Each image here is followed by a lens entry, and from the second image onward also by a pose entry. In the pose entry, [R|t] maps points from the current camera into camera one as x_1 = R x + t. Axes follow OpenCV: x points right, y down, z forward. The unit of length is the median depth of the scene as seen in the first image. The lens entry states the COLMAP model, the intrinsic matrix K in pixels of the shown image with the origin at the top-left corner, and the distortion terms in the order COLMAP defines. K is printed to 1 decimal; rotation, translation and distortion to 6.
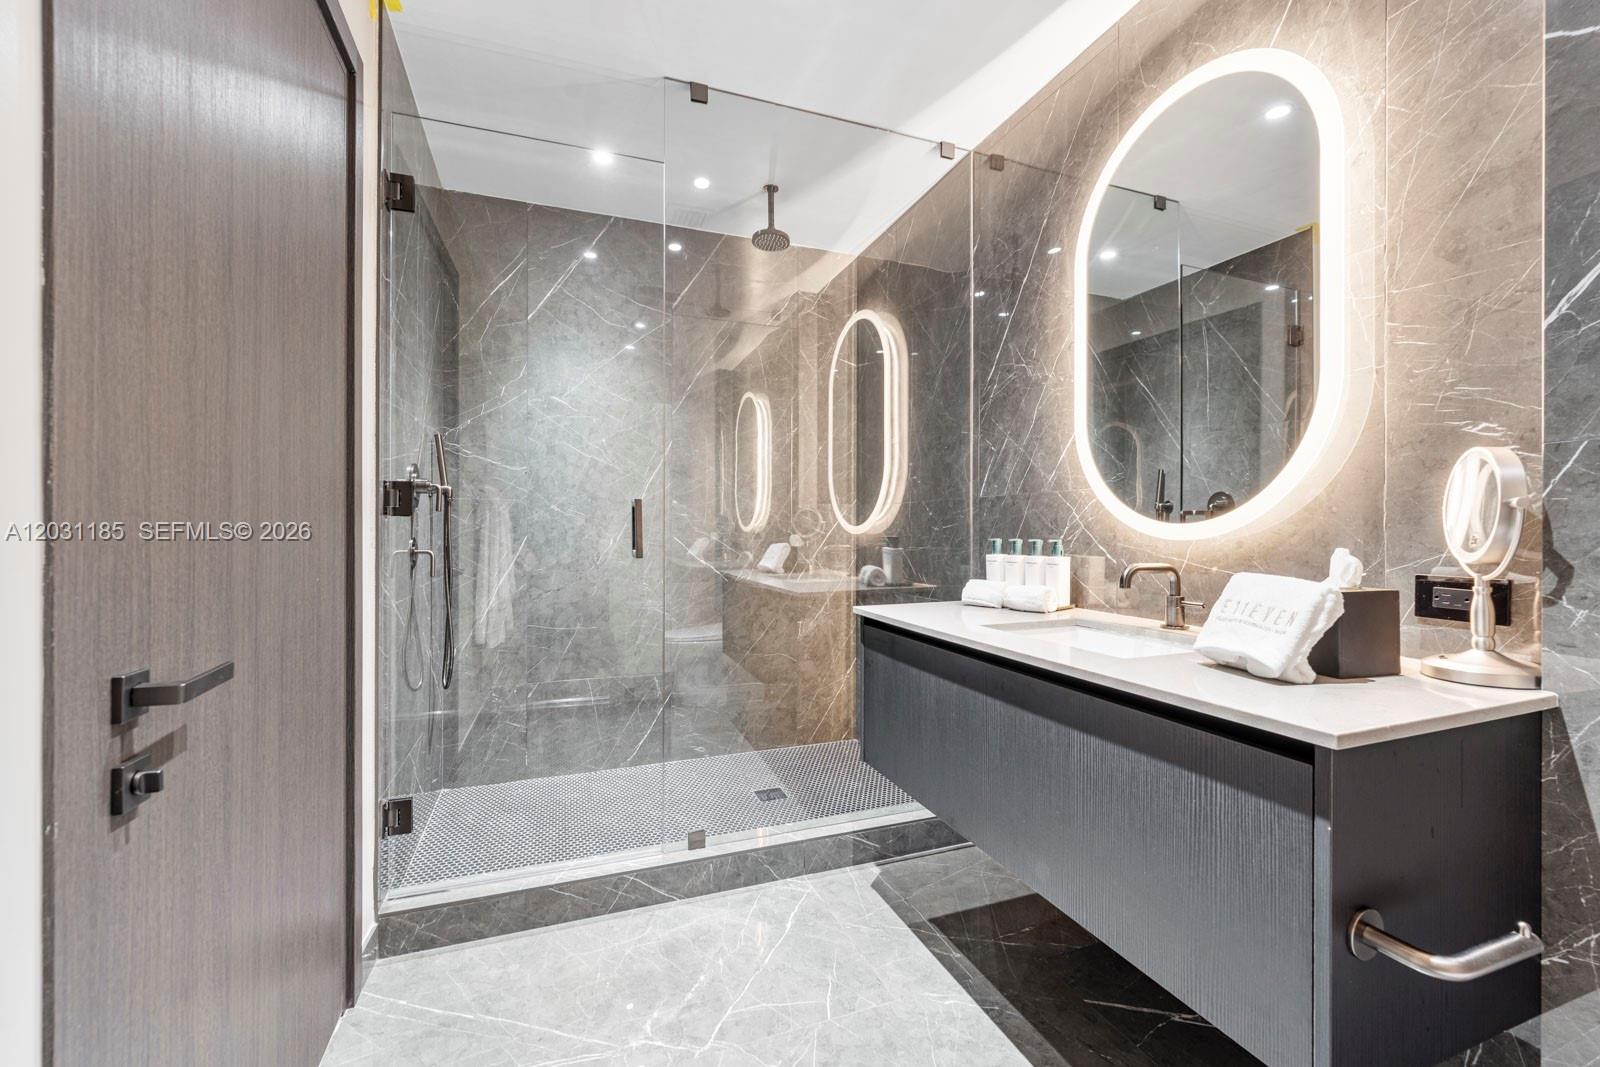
lens RADIAL K [[650.8, 0, 797.9], [0, 650.8, 530.5], [0, 0, 1]] dist [0.003693, -0.002186]
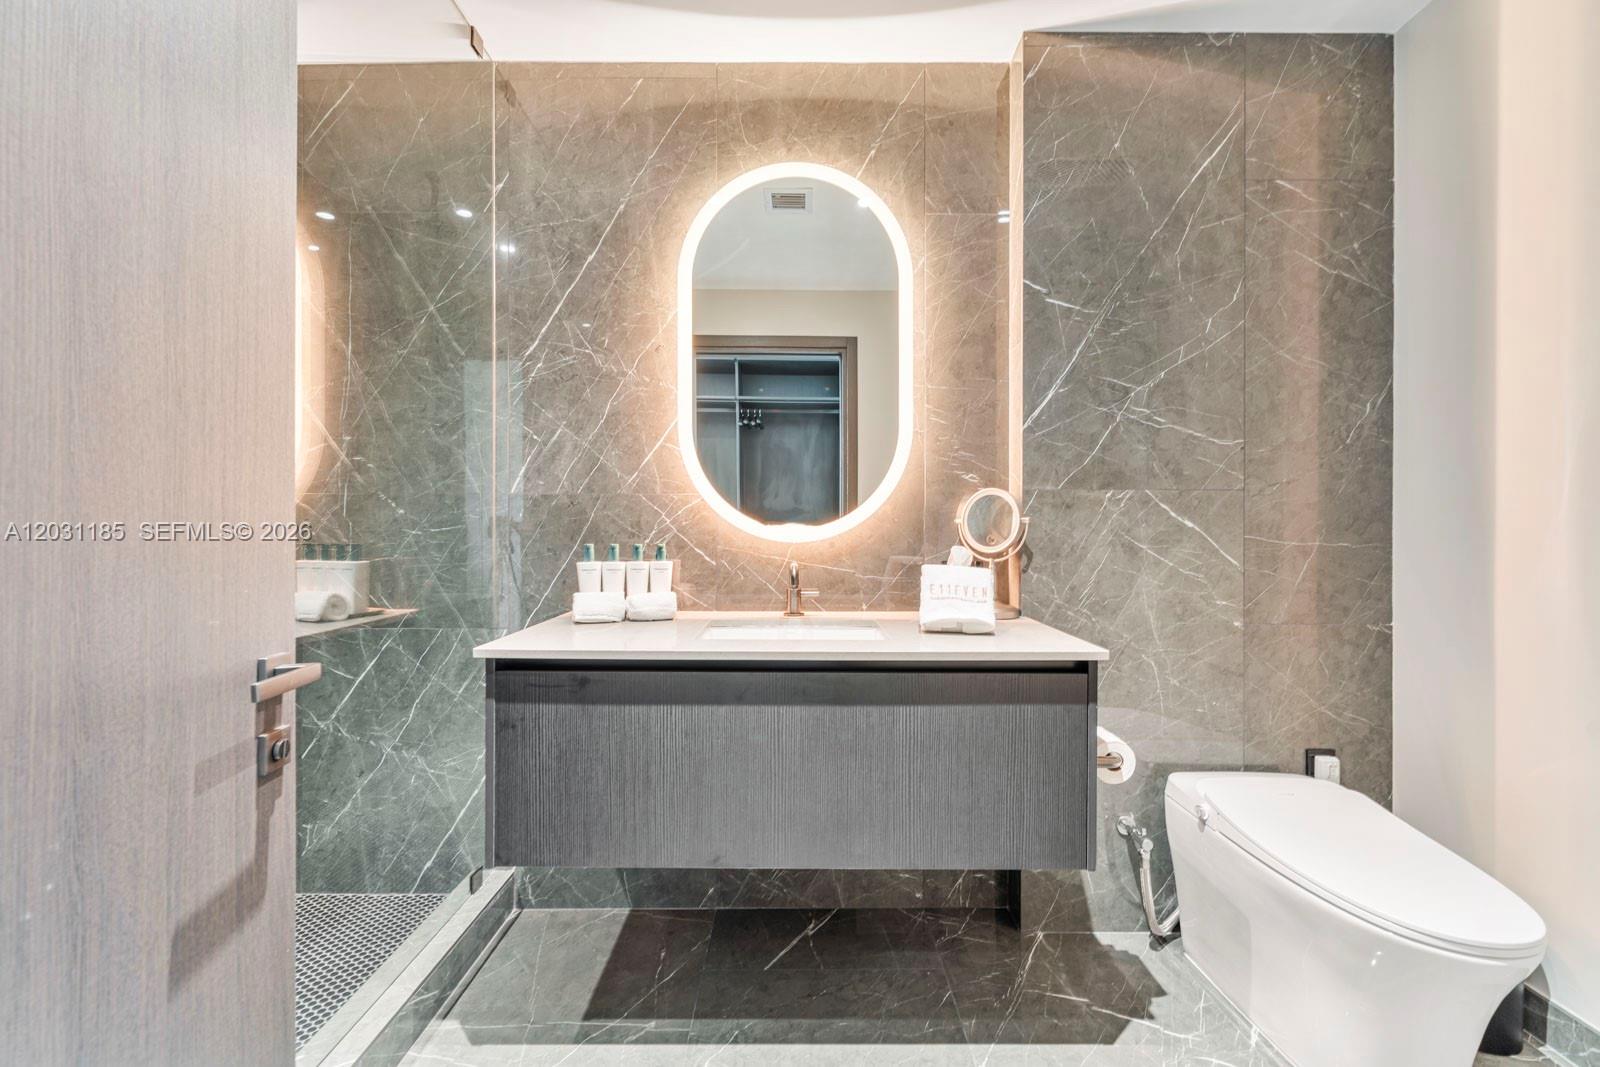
lens RADIAL K [[650.8, 0, 797.3], [0, 650.8, 532.1], [0, 0, 1]] dist [0.003693, -0.002186]
pose [[0.357304, -0.003713, 0.933981, -0.464961], [0.000275, 0.999992, 0.003870, -0.007652], [-0.933988, -0.001127, 0.357302, 0.477556]]
